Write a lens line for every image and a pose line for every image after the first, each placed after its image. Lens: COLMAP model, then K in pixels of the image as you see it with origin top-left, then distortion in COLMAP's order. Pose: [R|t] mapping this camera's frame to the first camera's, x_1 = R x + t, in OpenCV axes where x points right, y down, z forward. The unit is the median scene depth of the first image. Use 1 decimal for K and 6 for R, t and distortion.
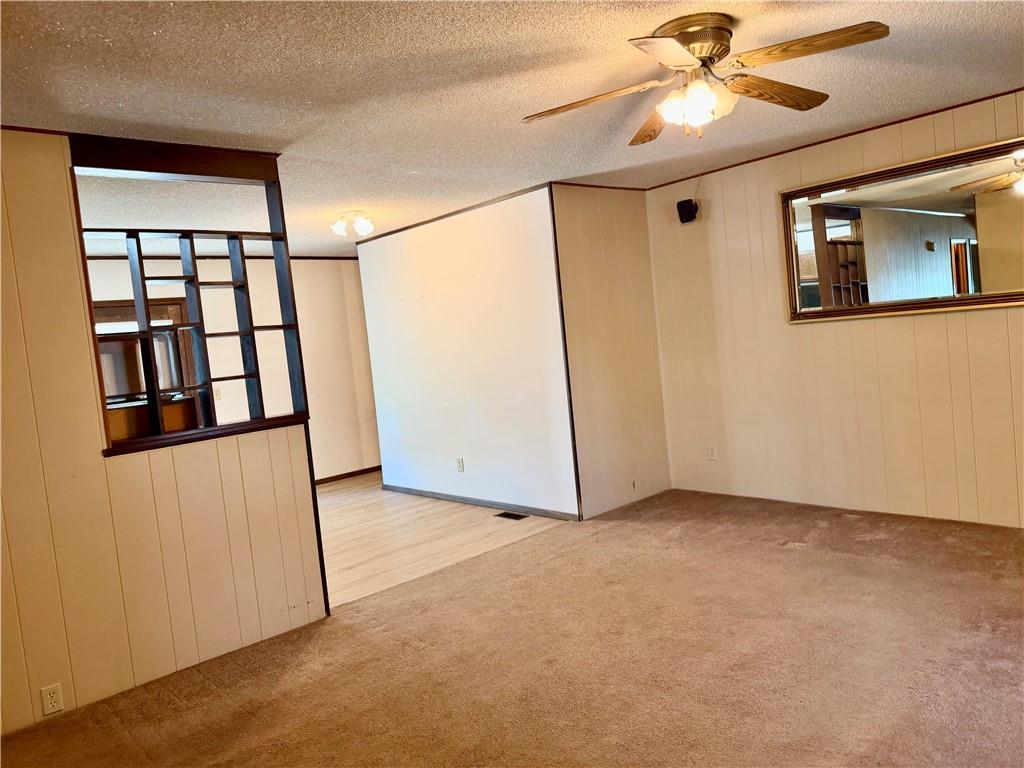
lens RADIAL K [[735.0, 0, 510.9], [0, 735.0, 372.7], [0, 0, 1]] dist [0.099997, -0.120447]
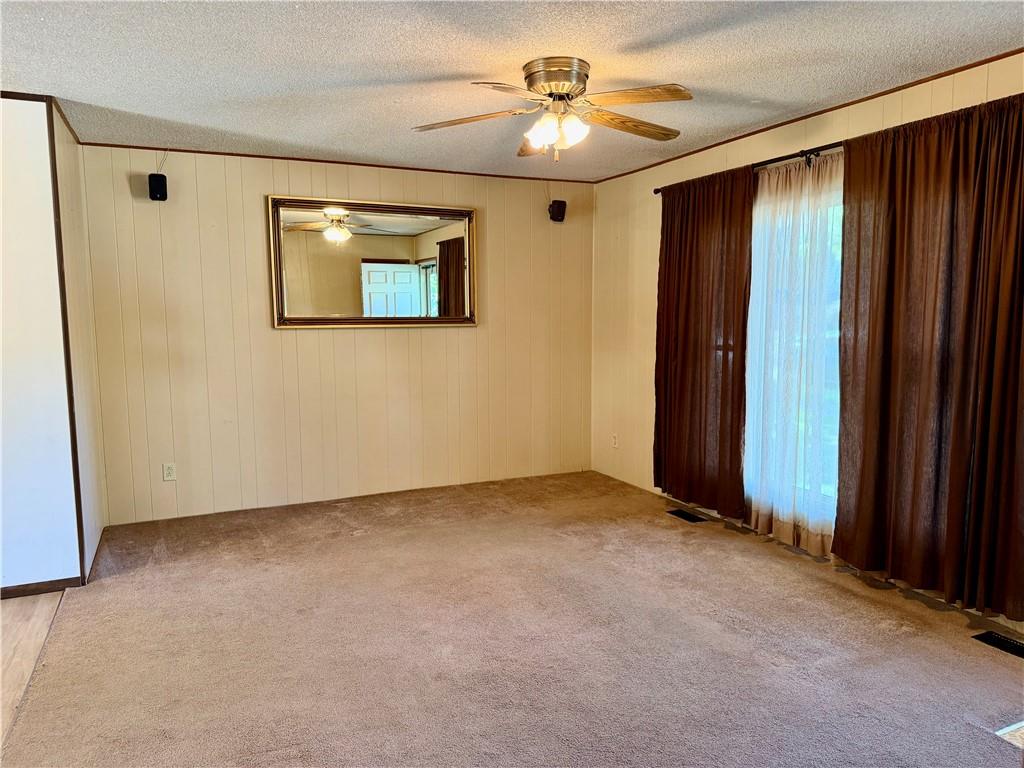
lens RADIAL K [[715.0, 0, 508.0], [0, 715.0, 388.2], [0, 0, 1]] dist [0.094382, -0.133583]
pose [[0.299332, -0.003804, 0.954141, -0.531767], [0.035935, 0.999328, -0.007289, 0.038185], [-0.953472, 0.036468, 0.299267, 0.468941]]
